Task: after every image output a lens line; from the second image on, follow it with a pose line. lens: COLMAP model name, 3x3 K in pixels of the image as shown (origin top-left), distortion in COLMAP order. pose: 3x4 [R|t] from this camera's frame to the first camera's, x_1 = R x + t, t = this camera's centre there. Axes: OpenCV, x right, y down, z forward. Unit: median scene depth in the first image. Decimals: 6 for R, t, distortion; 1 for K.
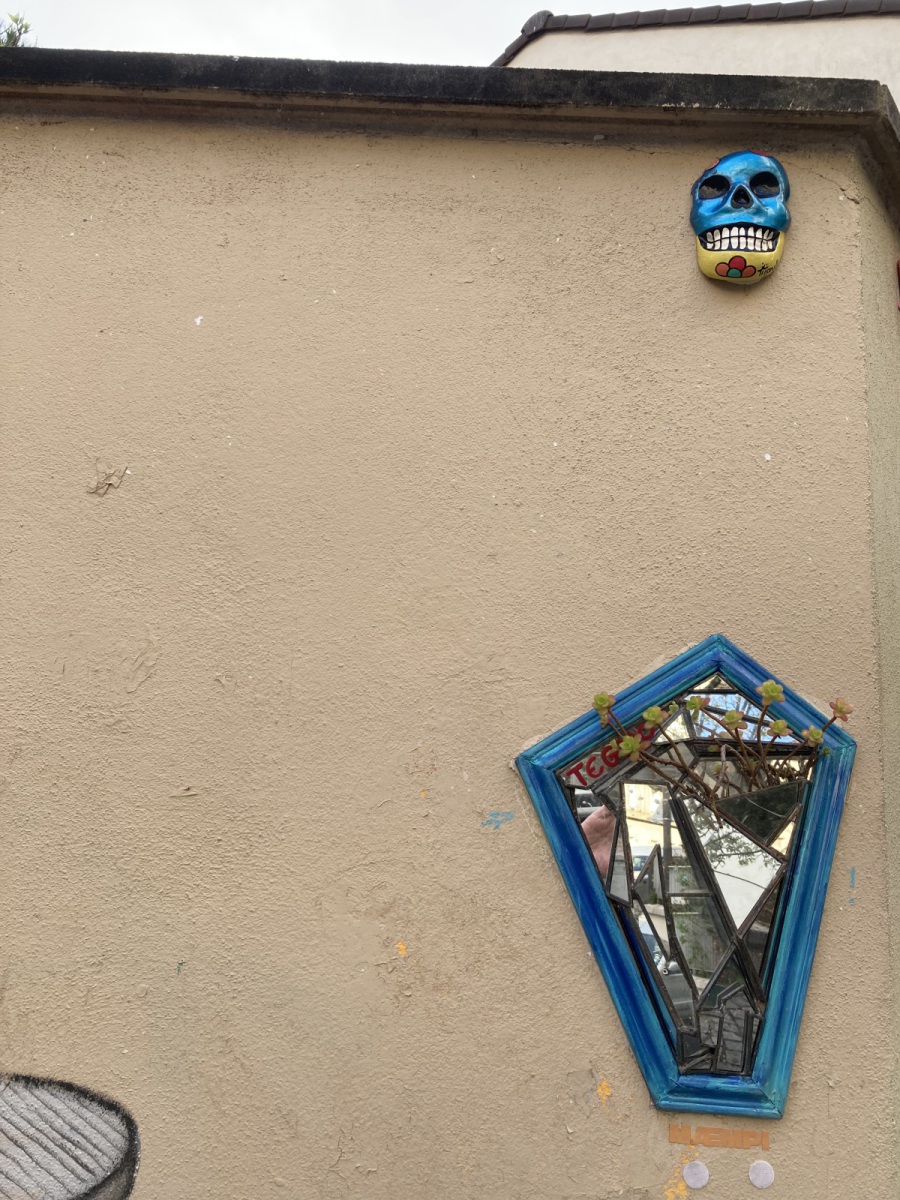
lens RADIAL K [[979.4, 0, 450.4], [0, 979.4, 601.0], [0, 0, 1]] dist [0.002800, 0.000046]
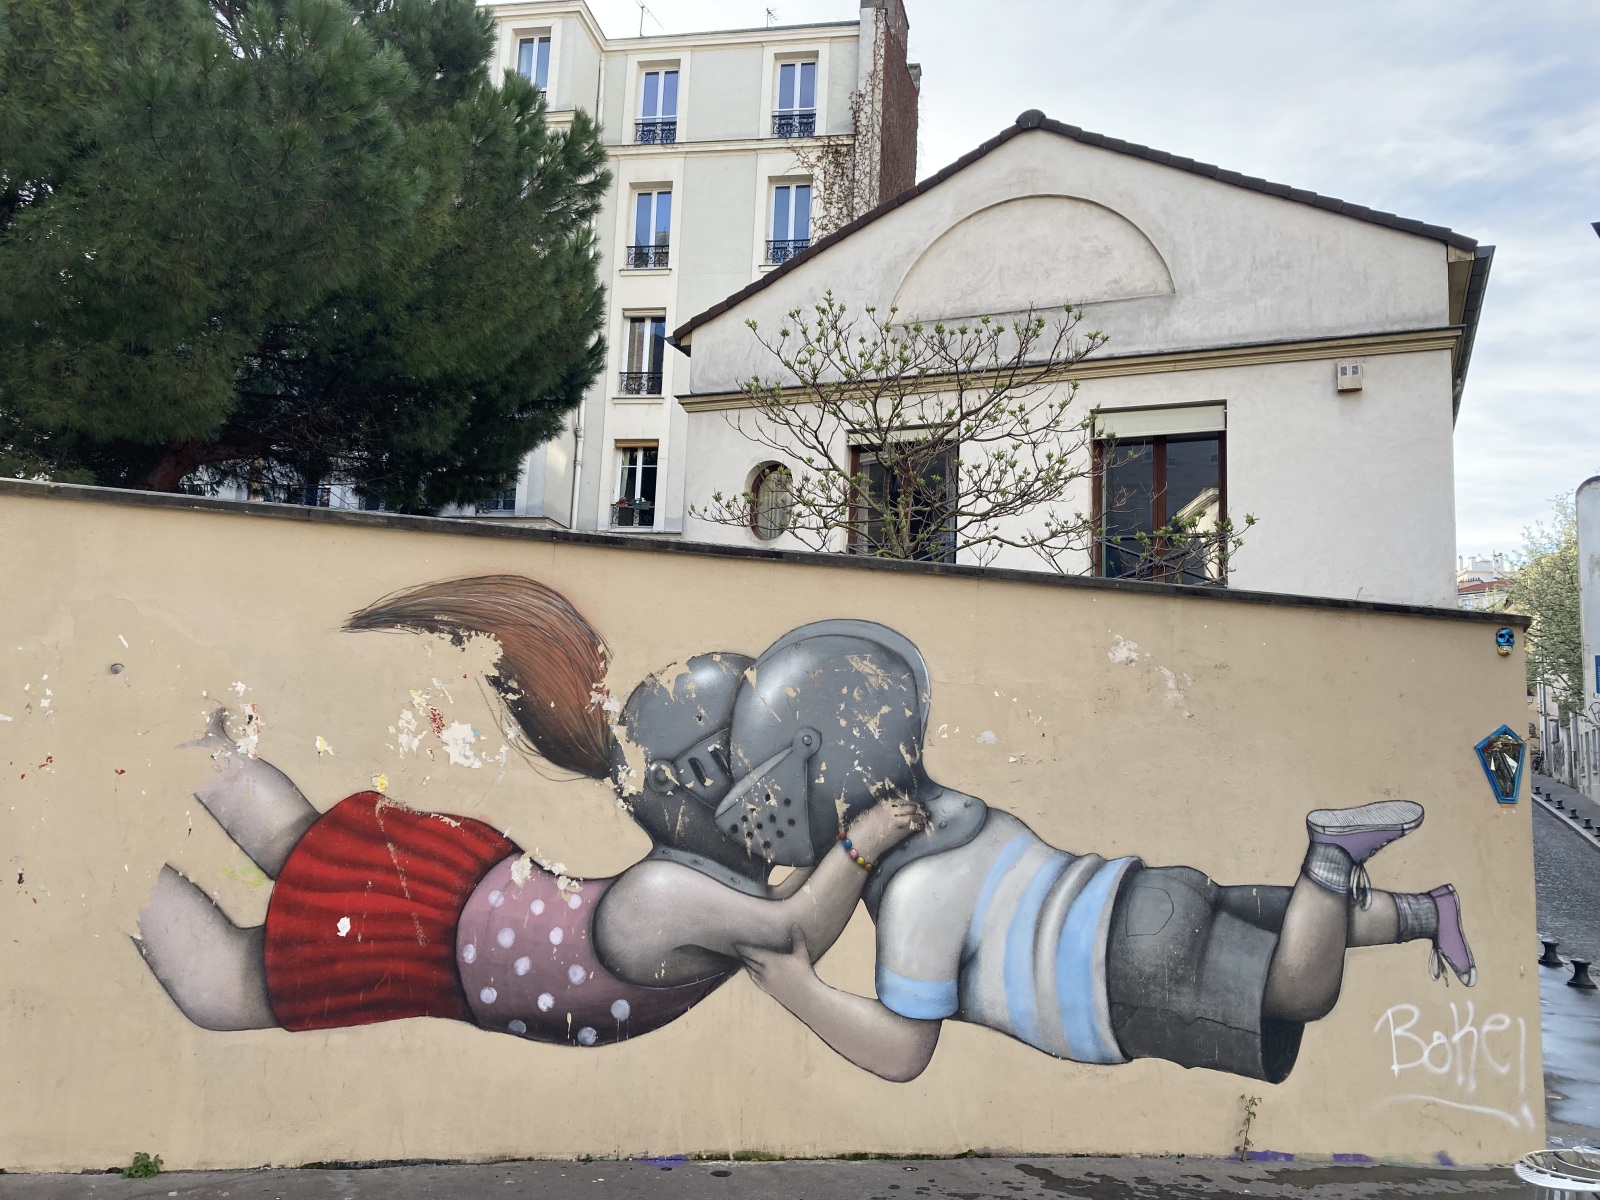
lens RADIAL K [[1305.9, 0, 799.5], [0, 1305.9, 600.1], [0, 0, 1]] dist [0.002800, 0.000046]
pose [[0.966427, 0.030552, 0.255117, -5.021053], [-0.052538, 0.995424, 0.079816, -0.961760], [-0.251511, -0.090539, 0.963610, -4.638017]]
